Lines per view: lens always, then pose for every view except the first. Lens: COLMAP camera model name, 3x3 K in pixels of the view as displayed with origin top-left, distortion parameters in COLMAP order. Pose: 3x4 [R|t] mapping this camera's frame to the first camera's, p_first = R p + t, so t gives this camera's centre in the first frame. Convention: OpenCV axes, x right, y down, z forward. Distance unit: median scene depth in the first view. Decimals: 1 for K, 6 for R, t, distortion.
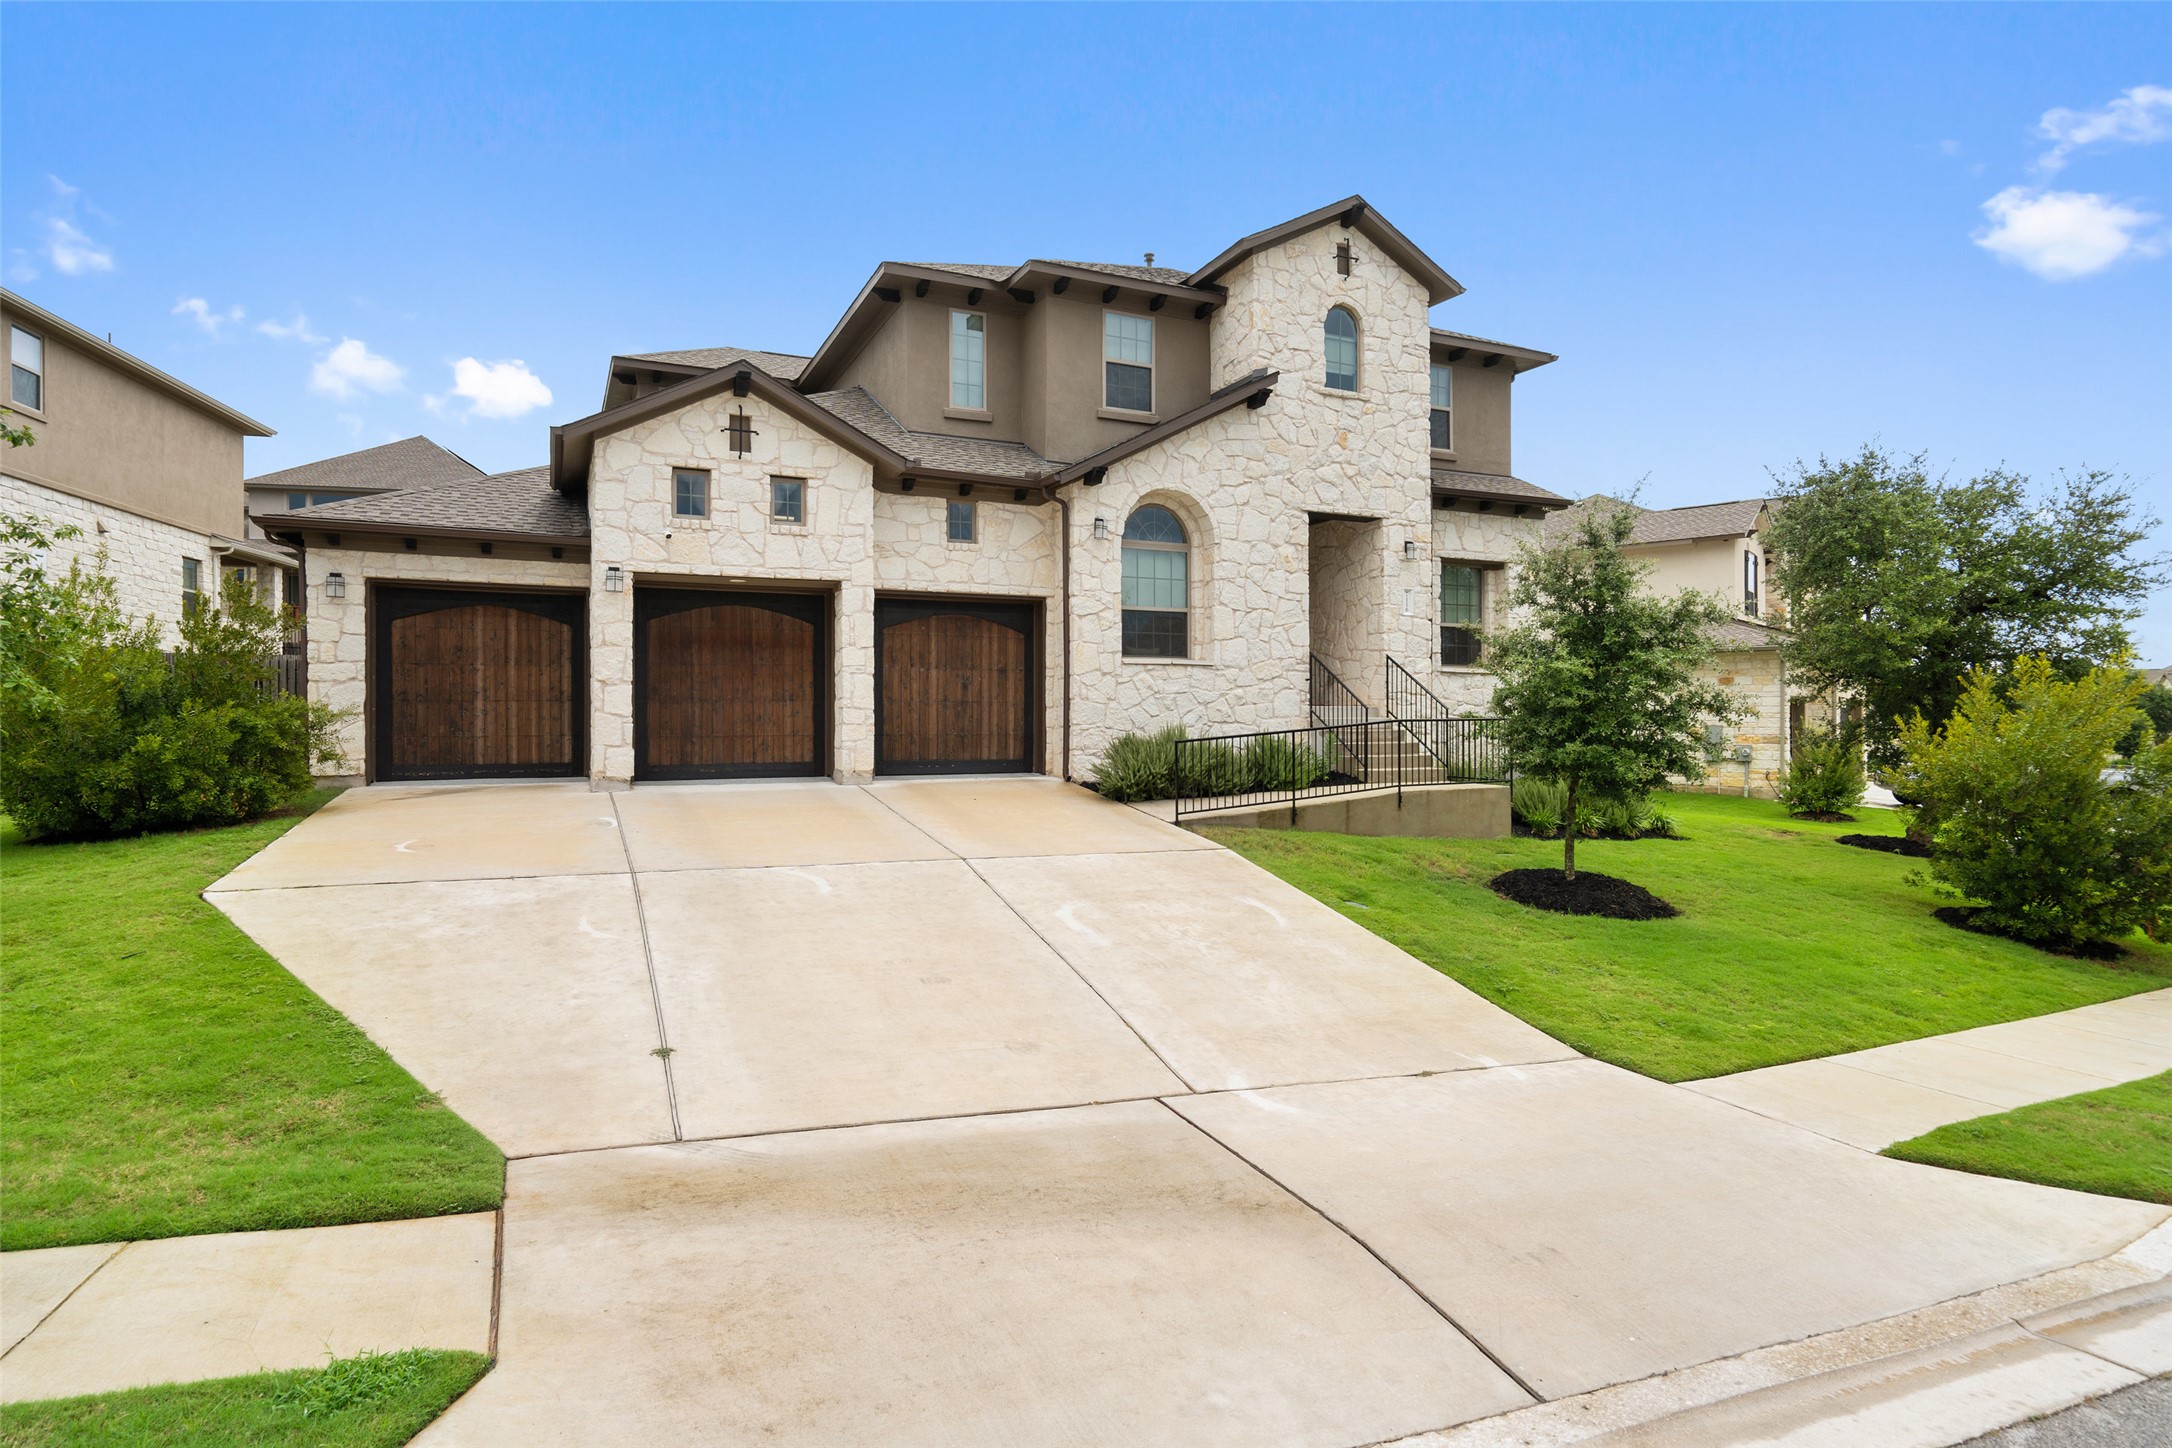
lens RADIAL K [[1152.9, 0, 1086.0], [0, 1152.9, 724.0], [0, 0, 1]] dist [0.003953, 0.000165]
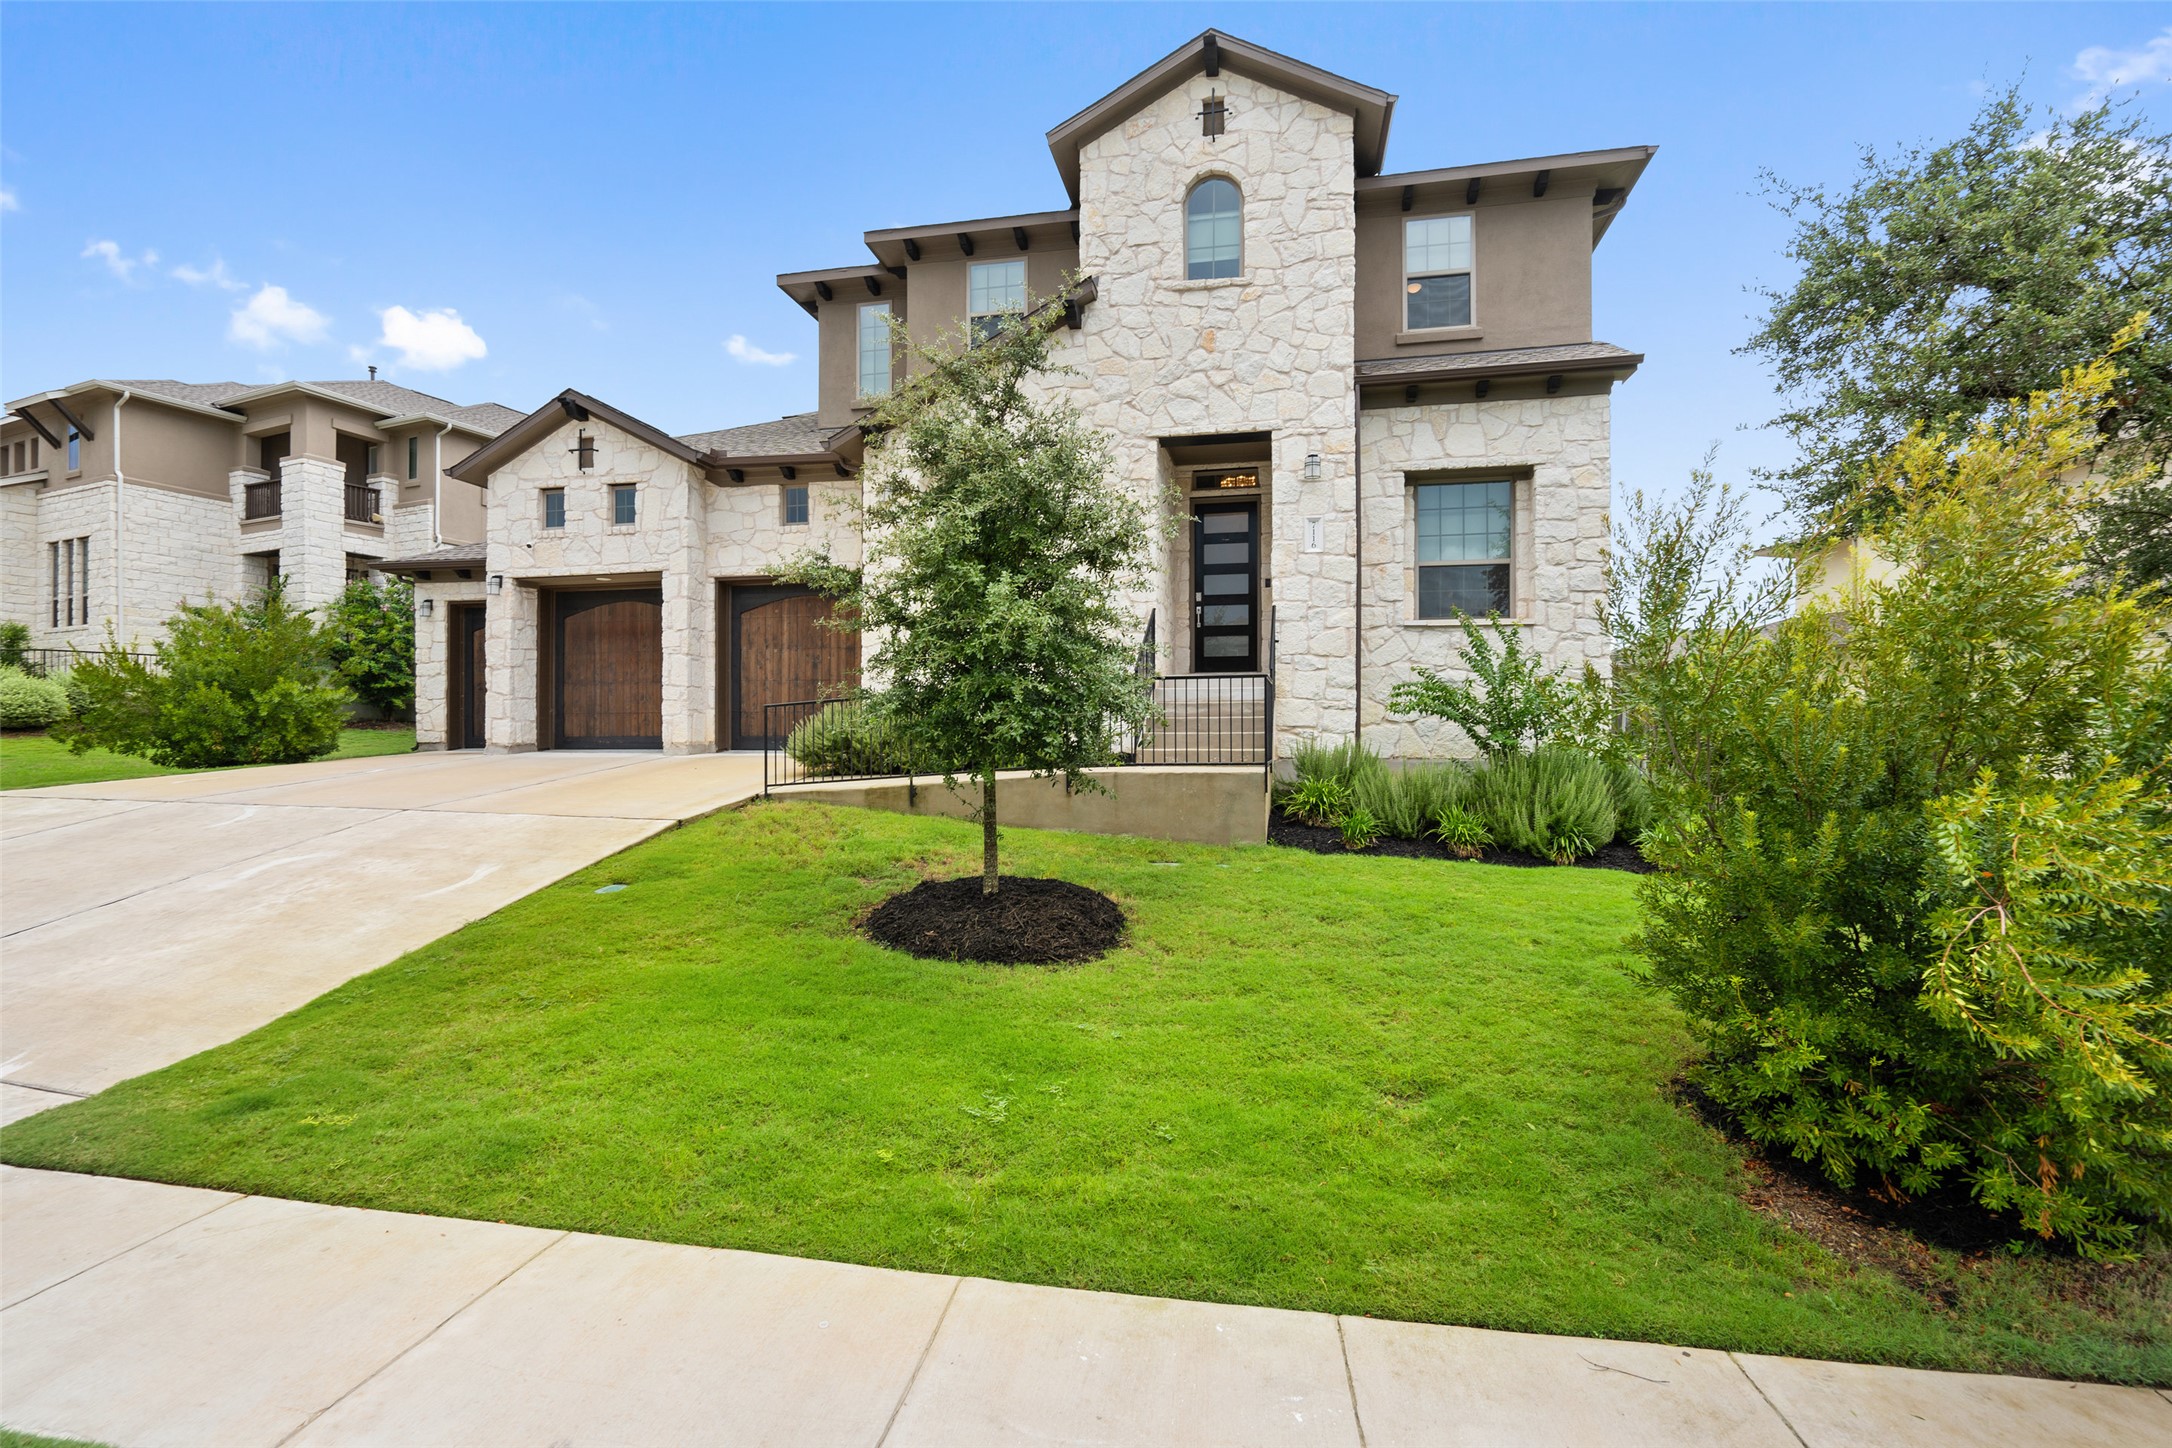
lens RADIAL K [[1003.6, 0, 1087.6], [0, 1003.6, 738.2], [0, 0, 1]] dist [-0.001343, 0.001180]
pose [[0.797299, 0.000651, -0.603585, 0.637741], [-0.004632, 0.999977, -0.005041, 0.036328], [0.603567, 0.006815, 0.797283, 0.439293]]
